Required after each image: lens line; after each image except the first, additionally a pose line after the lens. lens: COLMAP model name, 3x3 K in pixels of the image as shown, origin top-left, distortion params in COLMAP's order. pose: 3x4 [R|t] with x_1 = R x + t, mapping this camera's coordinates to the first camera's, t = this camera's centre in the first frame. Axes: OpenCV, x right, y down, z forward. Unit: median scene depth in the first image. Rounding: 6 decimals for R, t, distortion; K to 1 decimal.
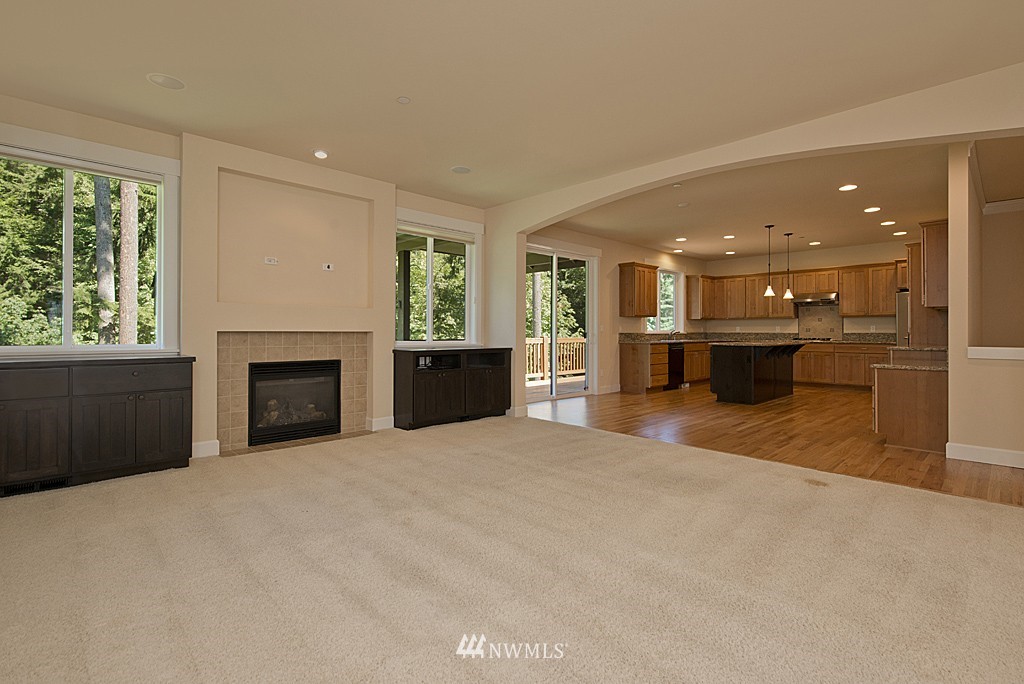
lens RADIAL K [[473.6, 0, 511.7], [0, 473.6, 337.4], [0, 0, 1]] dist [-0.000901, -0.000004]
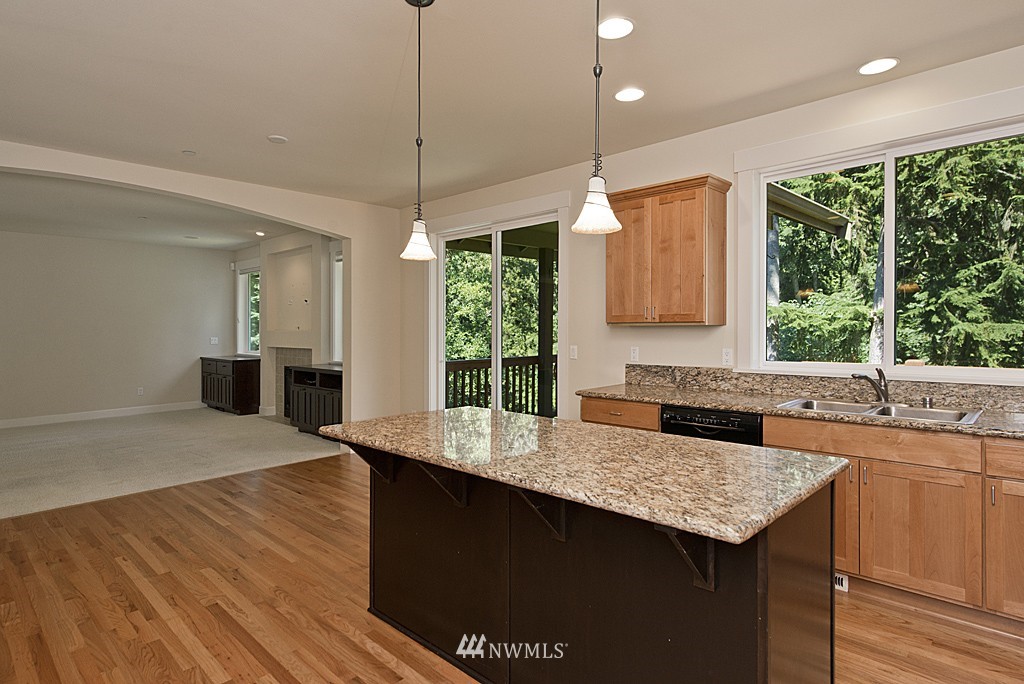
lens RADIAL K [[560.9, 0, 512.0], [0, 560.9, 342.0], [0, 0, 1]] dist [0.019902, -0.001118]
pose [[0.038087, 0.022216, -0.999027, 0.723034], [0.000850, 0.999752, 0.022264, -0.040387], [0.999274, -0.001697, 0.038059, 0.872866]]
